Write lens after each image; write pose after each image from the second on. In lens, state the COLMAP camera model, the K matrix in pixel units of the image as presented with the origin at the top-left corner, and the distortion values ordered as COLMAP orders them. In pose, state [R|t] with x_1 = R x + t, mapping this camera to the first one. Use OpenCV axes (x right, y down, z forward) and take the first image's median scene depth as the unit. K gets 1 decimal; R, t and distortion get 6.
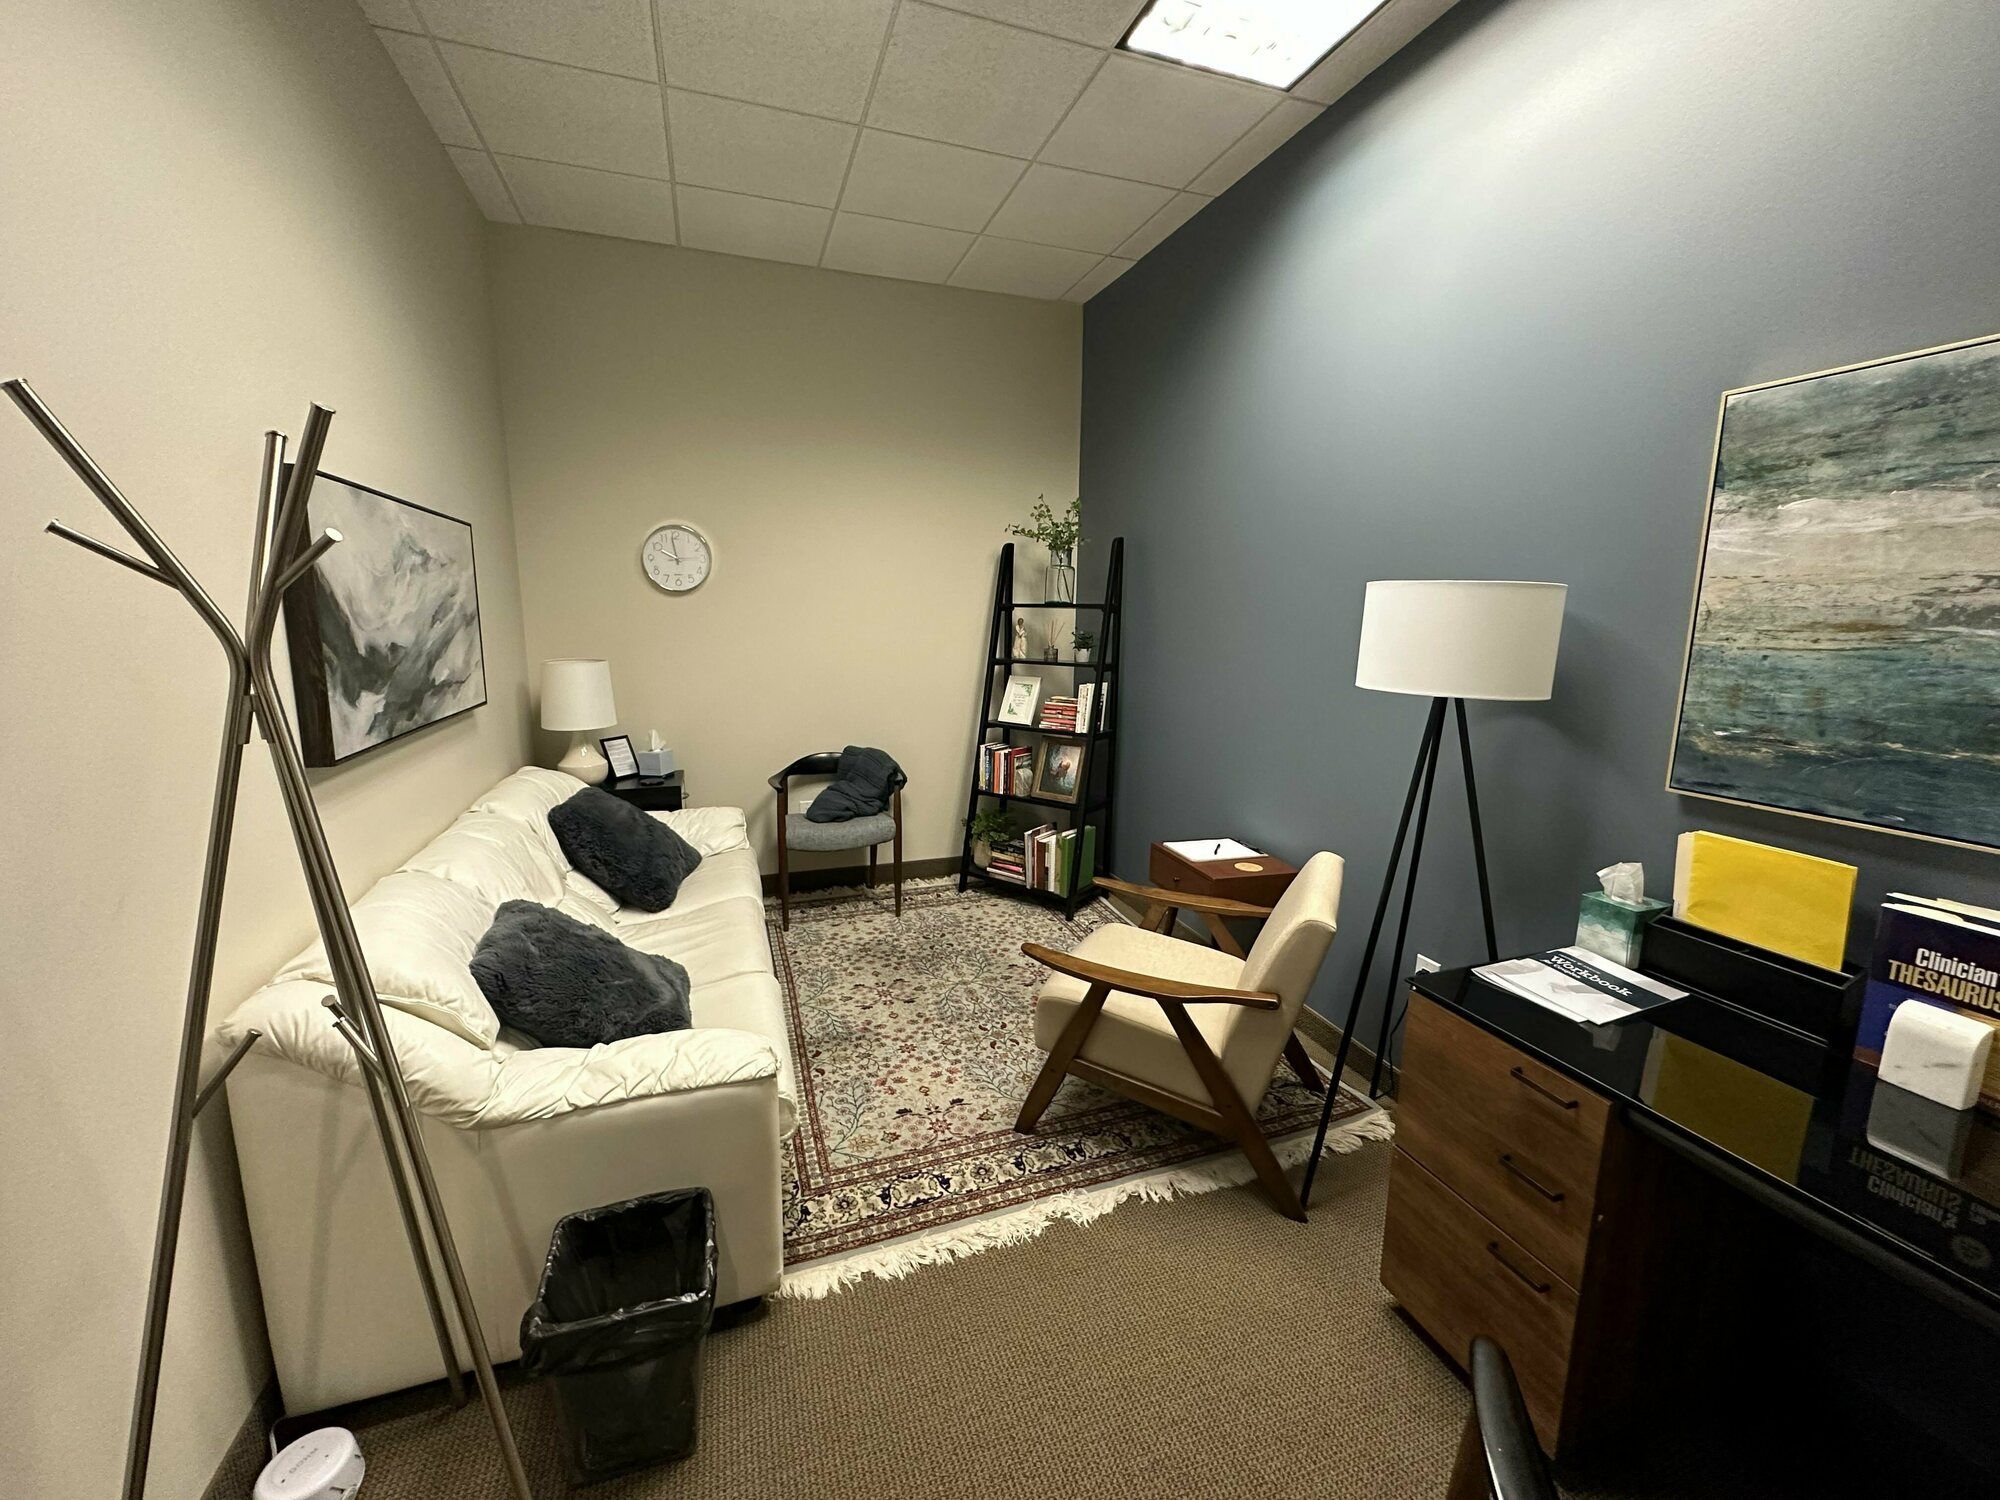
lens RADIAL K [[795.6, 0, 999.6], [0, 795.6, 748.2], [0, 0, 1]] dist [-0.001986, 0.000224]
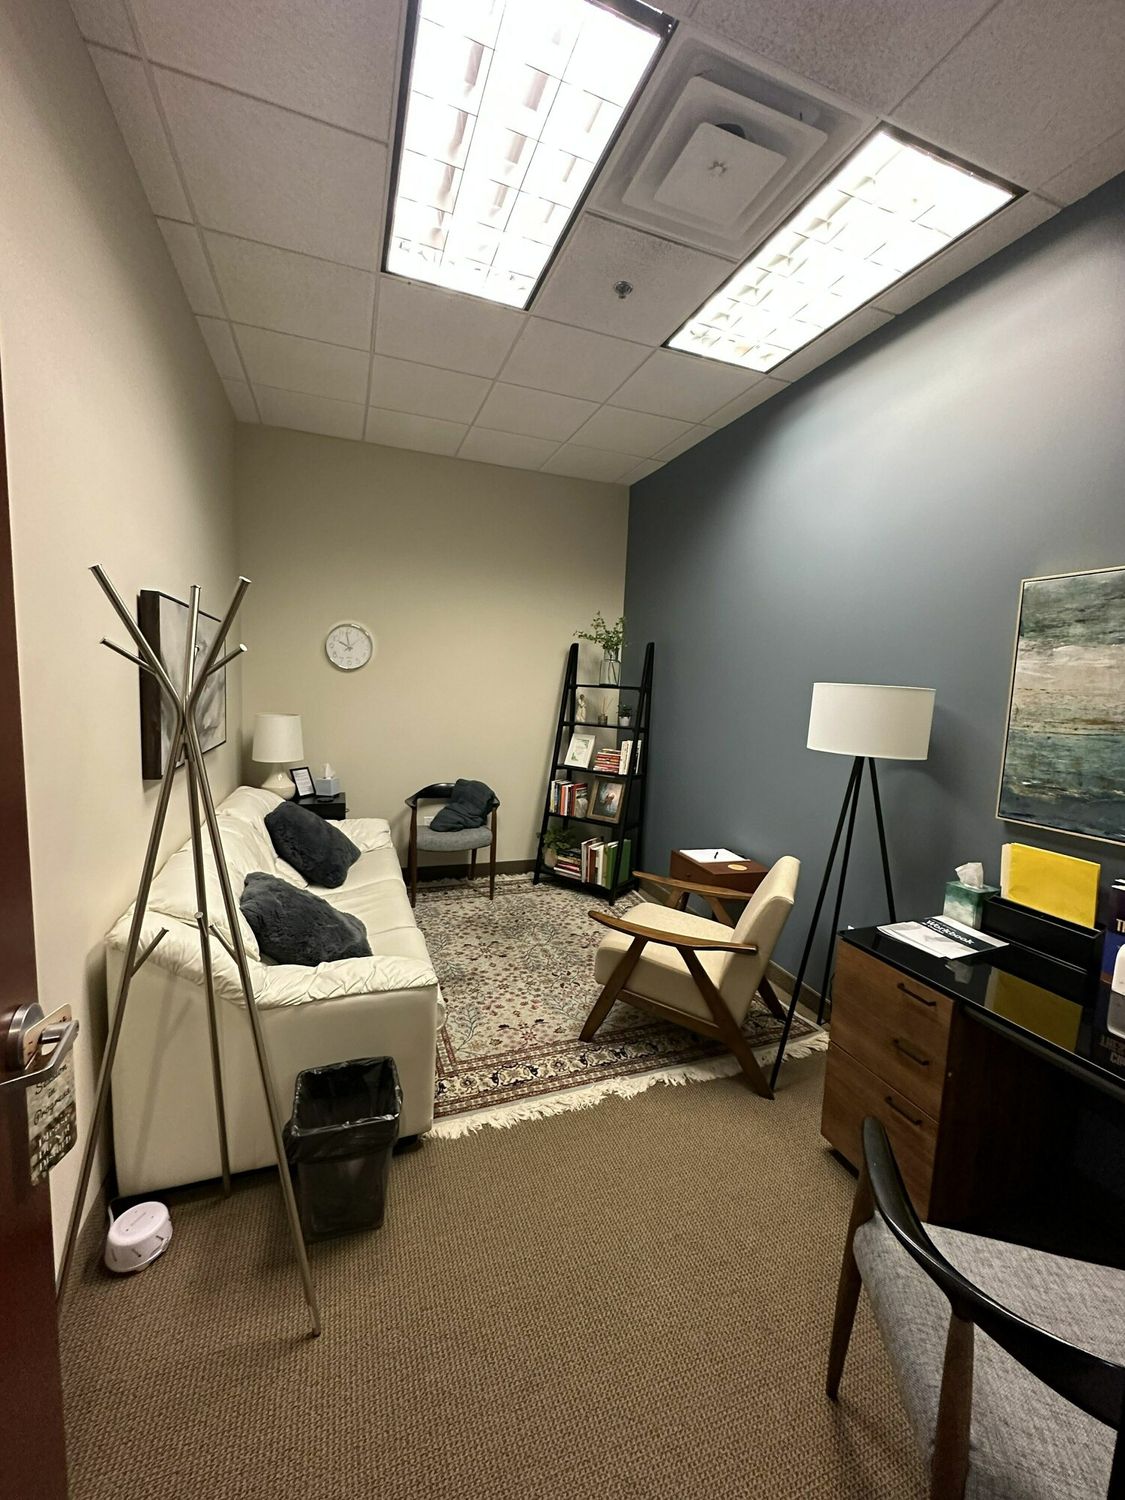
lens RADIAL K [[596.7, 0, 562.2], [0, 596.7, 748.9], [0, 0, 1]] dist [-0.001986, 0.000224]
pose [[0.999364, 0.030018, 0.019271, -0.058331], [-0.028734, 0.997550, -0.063789, 0.013148], [-0.021139, 0.063195, 0.997777, -0.166018]]
